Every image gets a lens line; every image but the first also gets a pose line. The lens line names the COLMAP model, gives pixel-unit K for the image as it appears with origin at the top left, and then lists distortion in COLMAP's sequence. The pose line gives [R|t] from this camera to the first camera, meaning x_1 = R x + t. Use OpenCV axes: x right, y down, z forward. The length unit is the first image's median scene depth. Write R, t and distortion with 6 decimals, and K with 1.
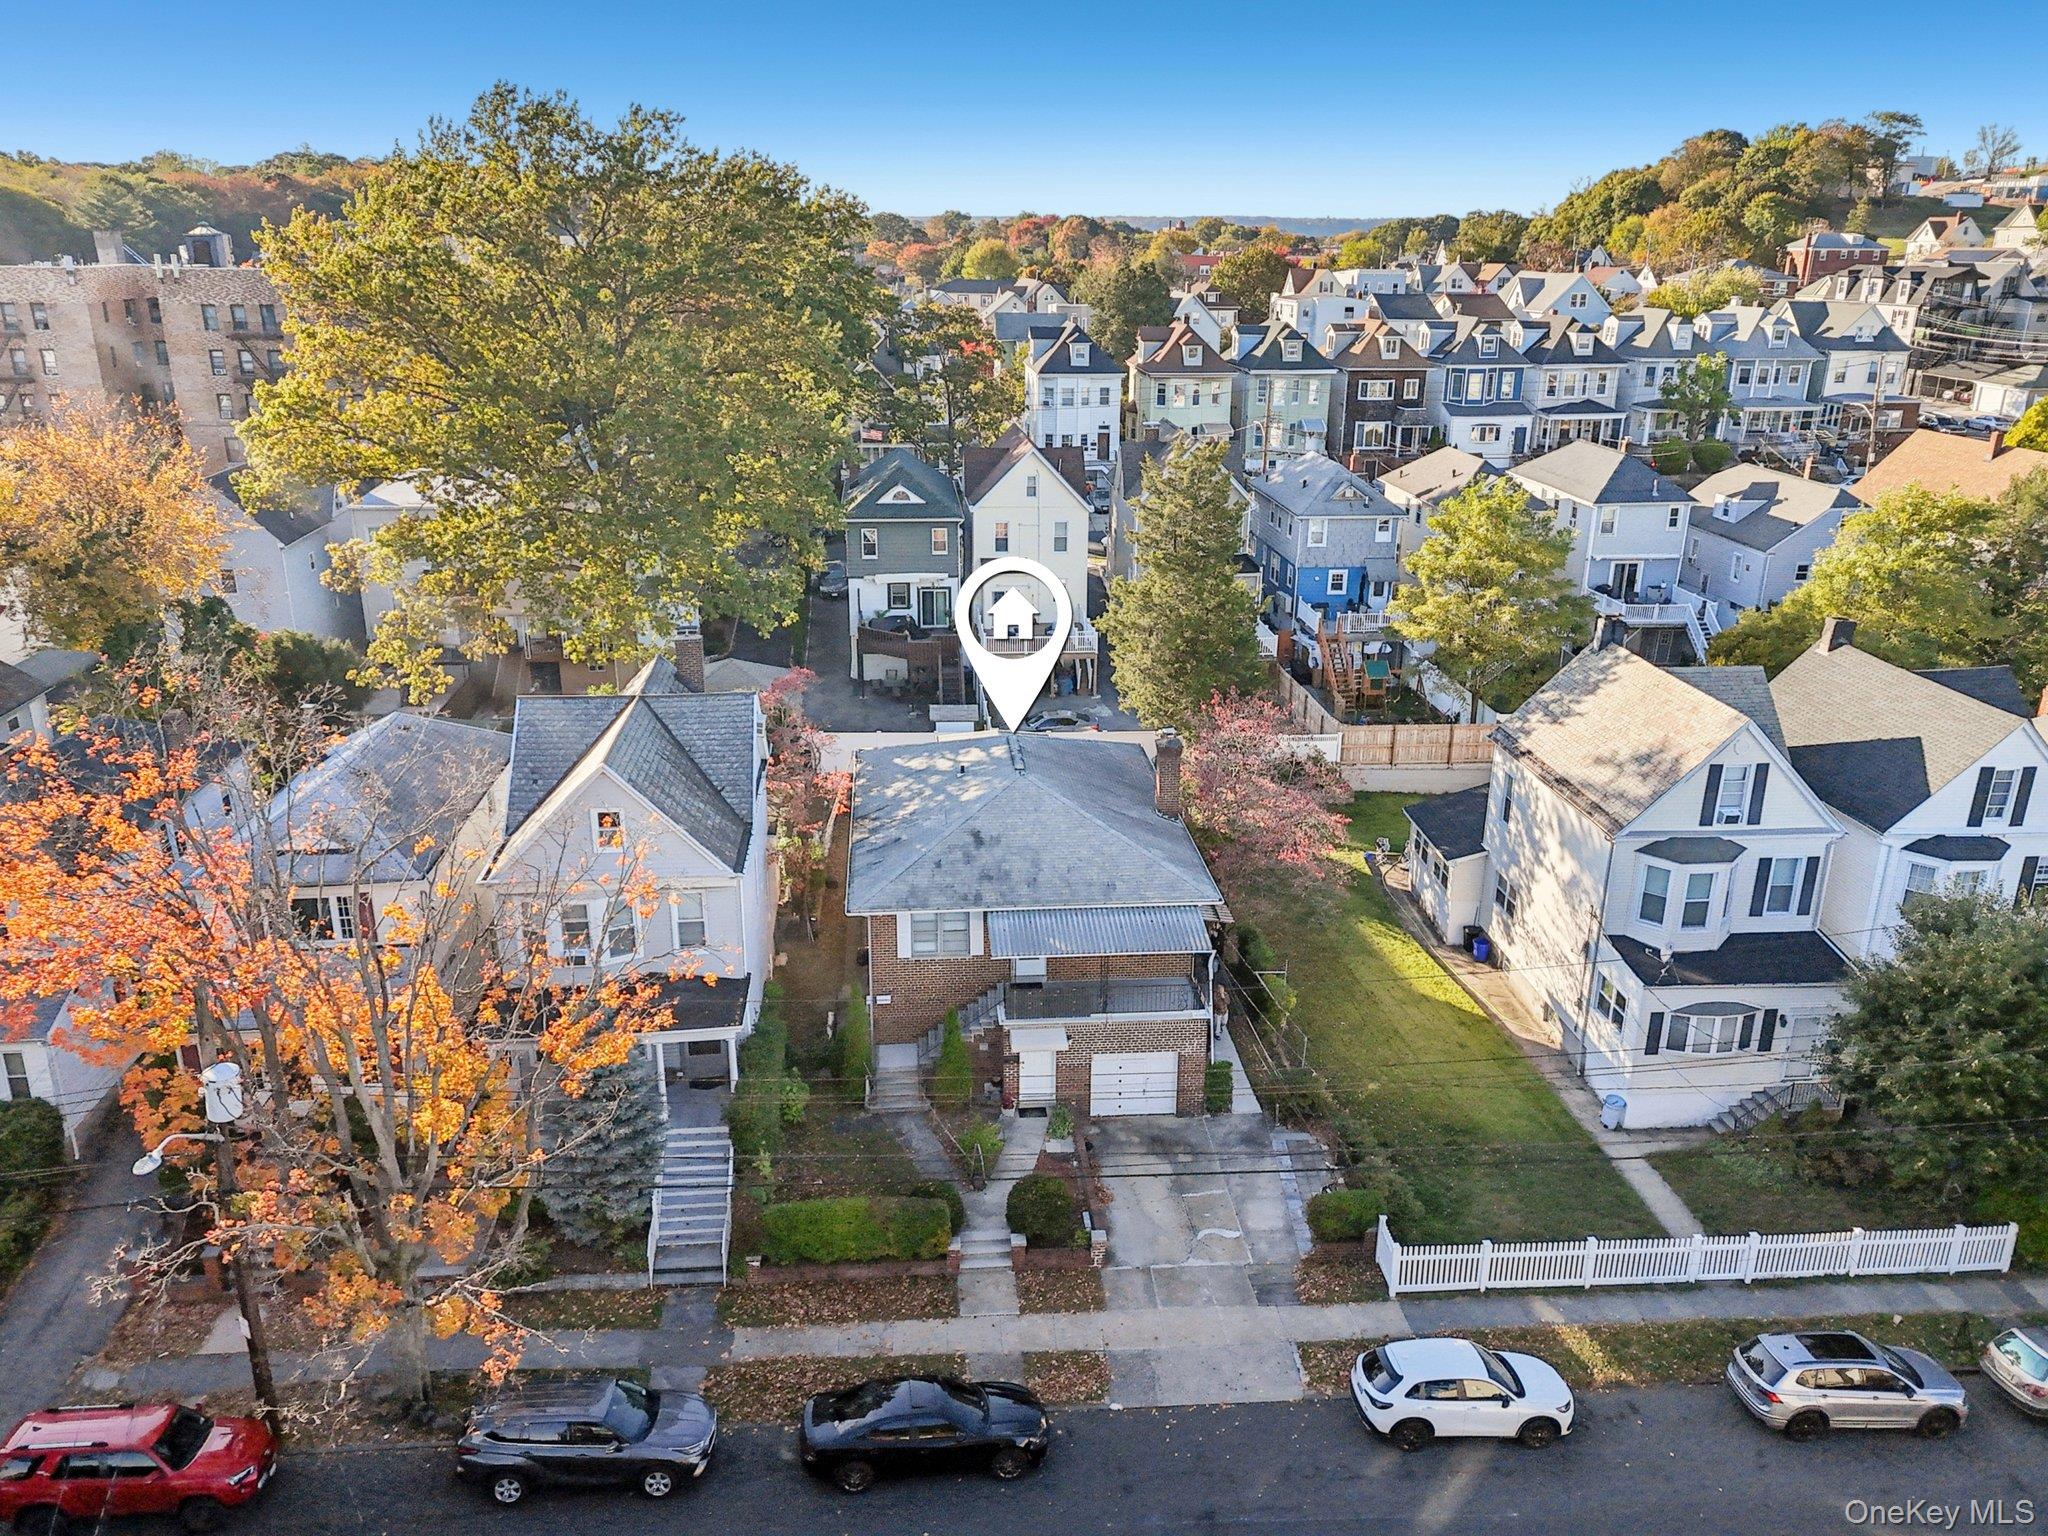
lens RADIAL K [[1512.7, 0, 1028.8], [0, 1512.7, 760.7], [0, 0, 1]] dist [0.078364, -0.073484]
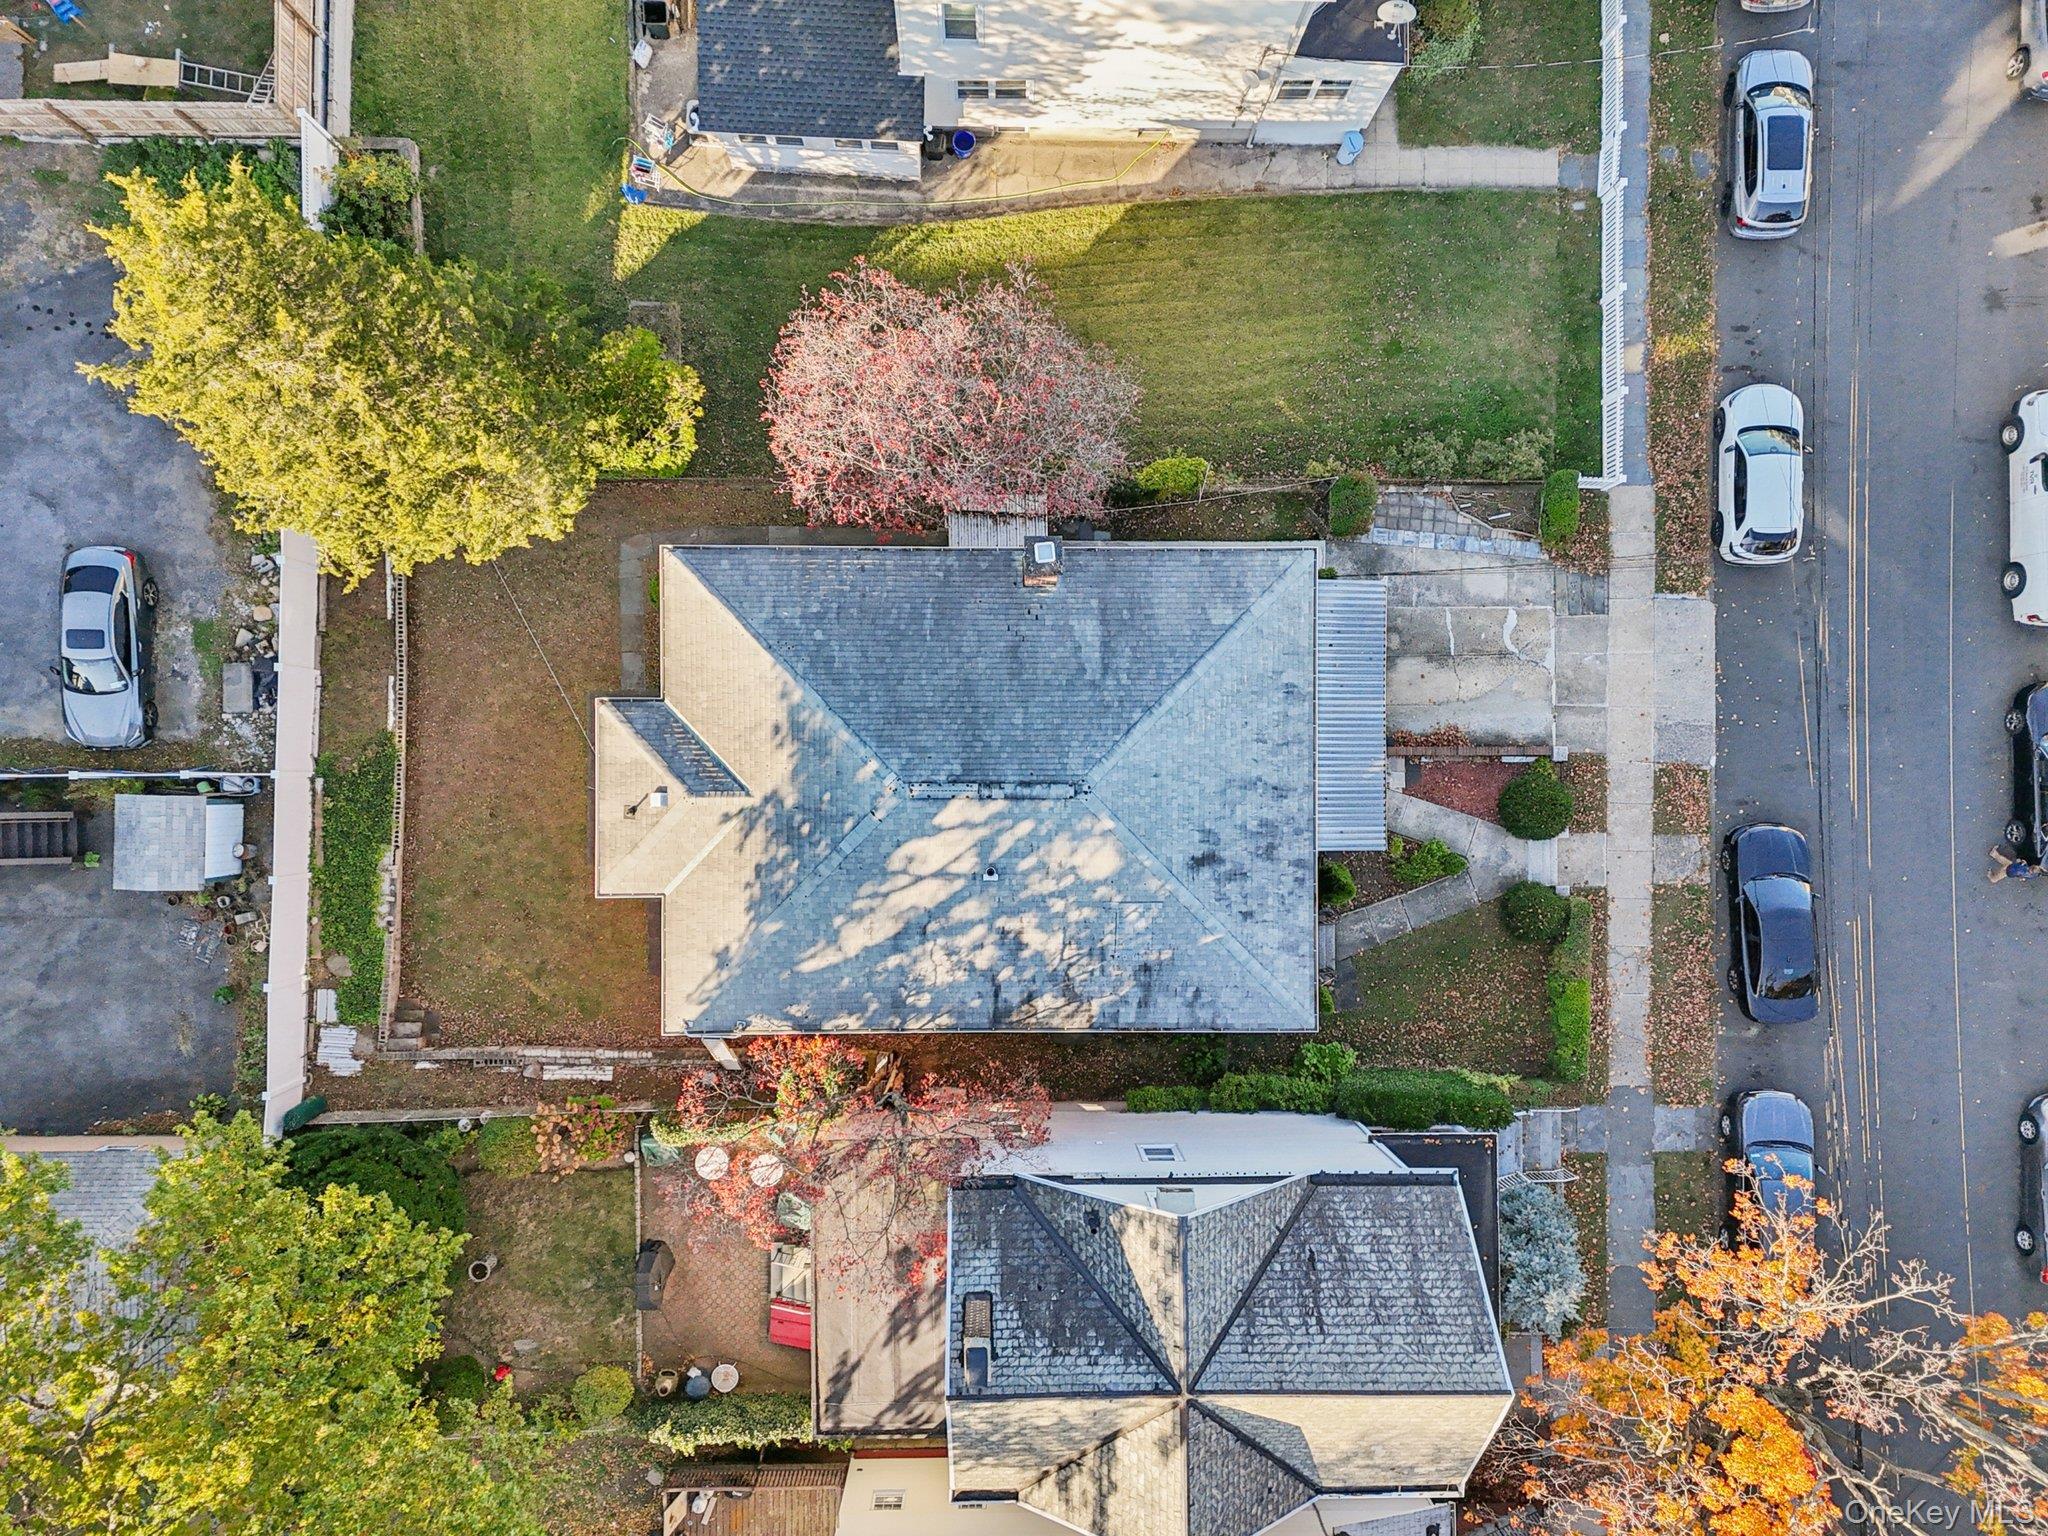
lens RADIAL K [[1502.0, 0, 1024.0], [0, 1502.0, 768.0], [0, 0, 1]] dist [0.065208, -0.047061]
pose [[0.089349, -0.995998, -0.002293, 0.005045], [0.293868, 0.024163, 0.955540, -0.755387], [-0.951661, -0.086051, 0.294851, 1.000341]]
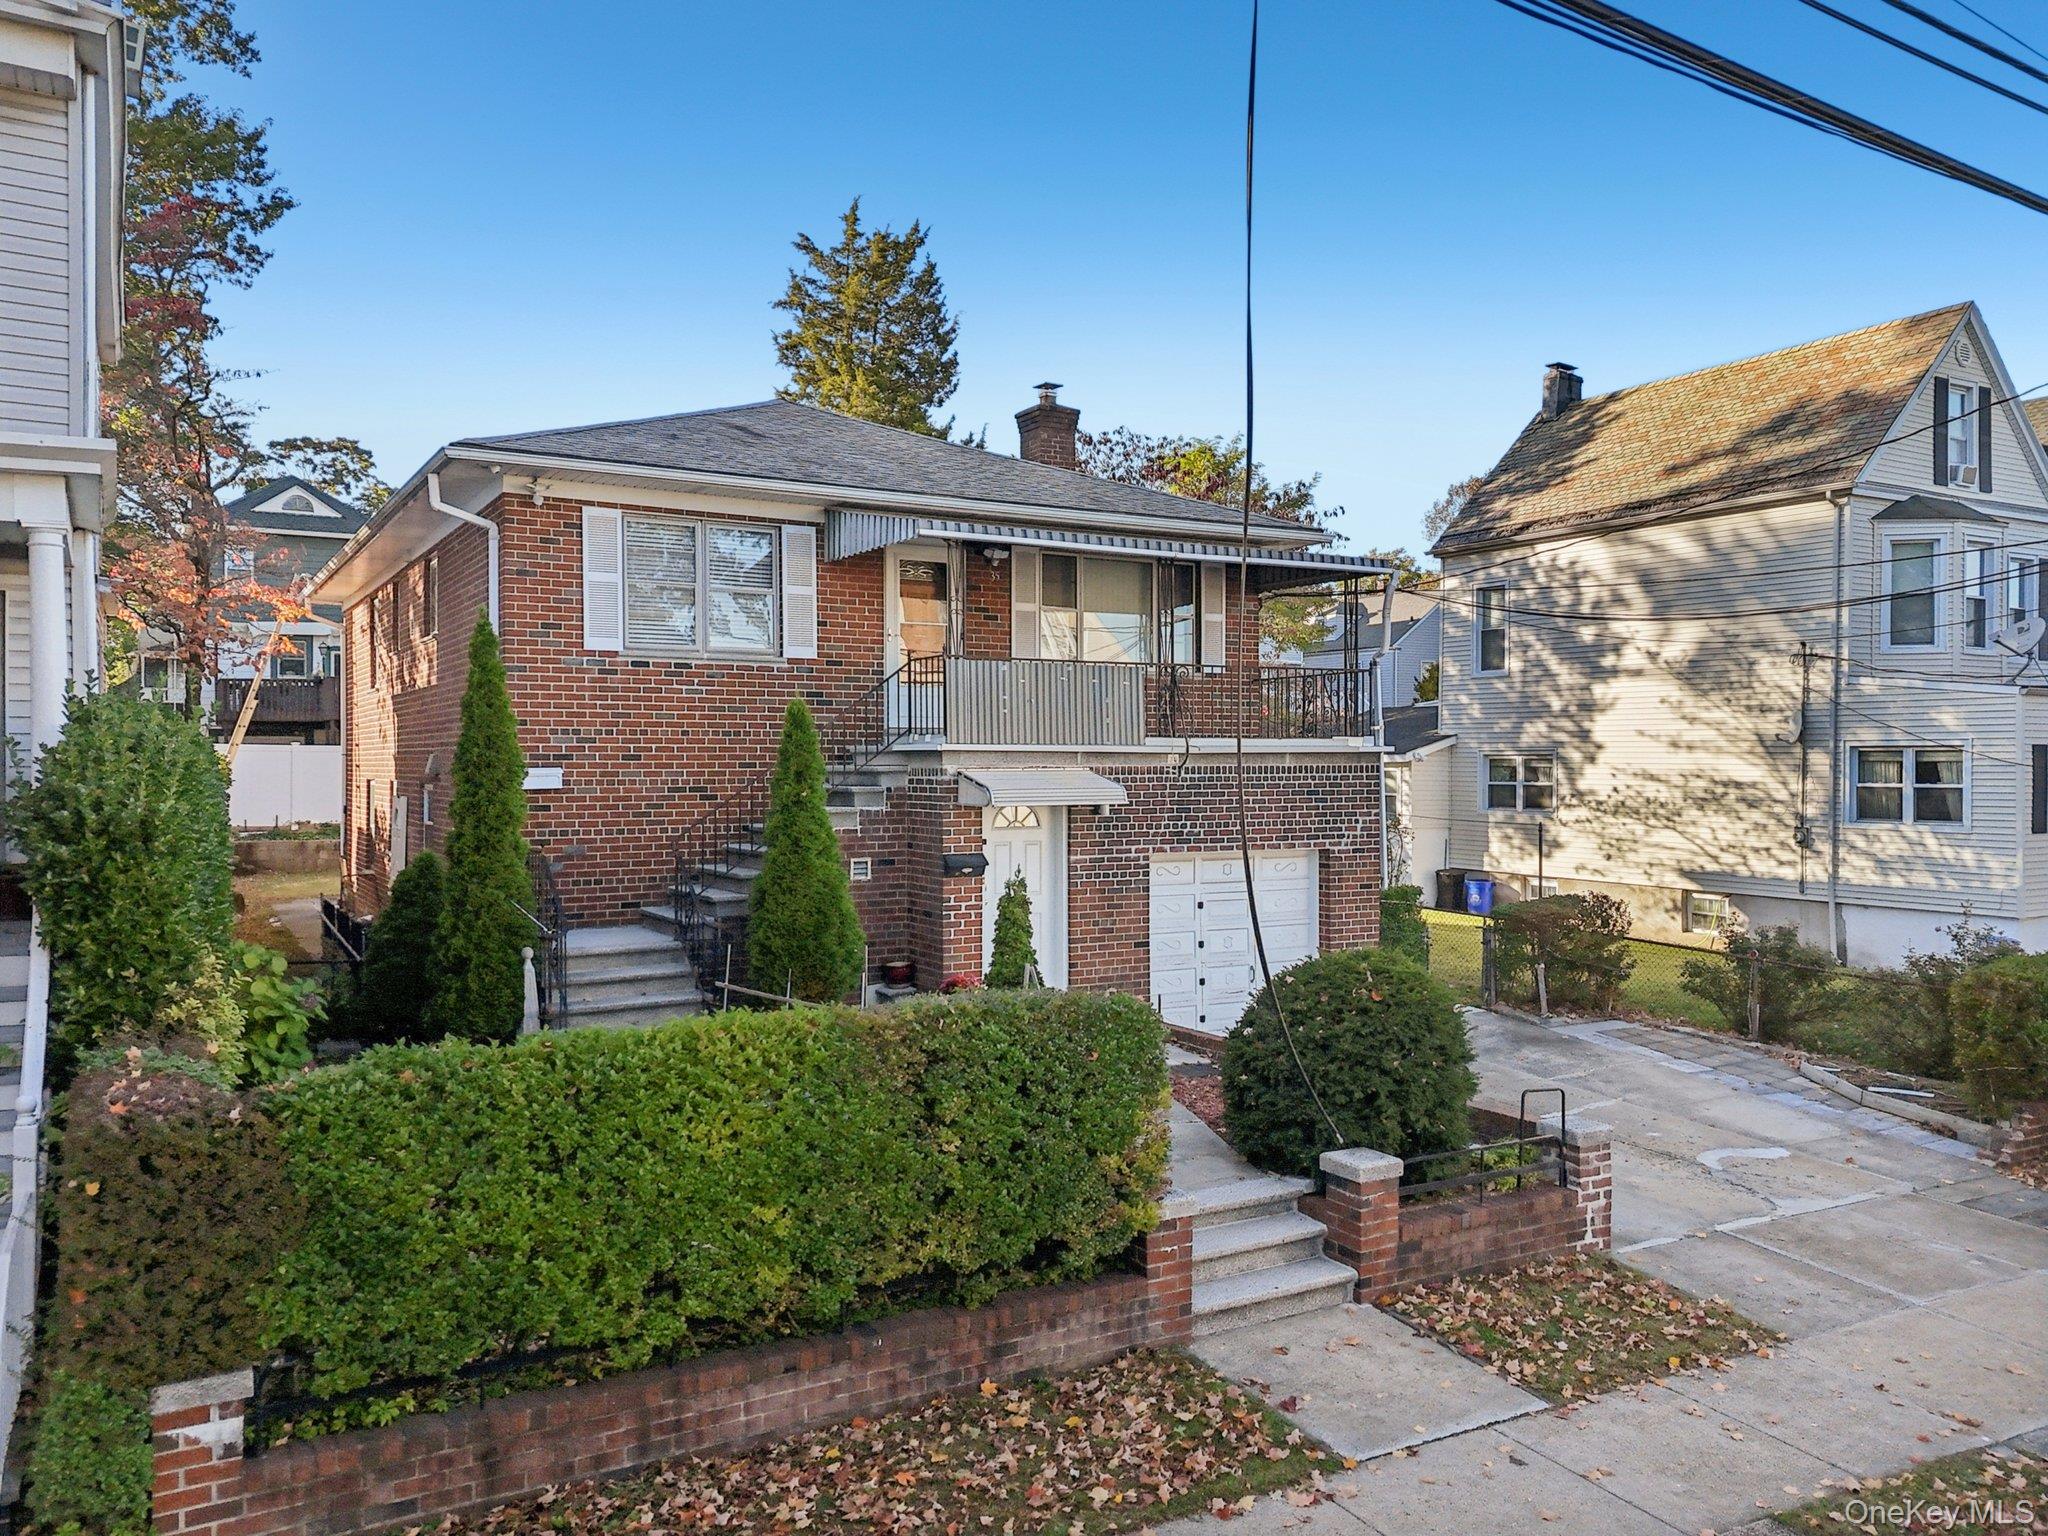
lens RADIAL K [[1502.0, 0, 1024.0], [0, 1502.0, 768.0], [0, 0, 1]] dist [0.065208, -0.047061]
pose [[0.905806, -0.011234, 0.423543, -0.158332], [0.146393, 0.946381, -0.287981, 0.301877], [-0.397598, 0.322858, 0.858882, 0.745617]]
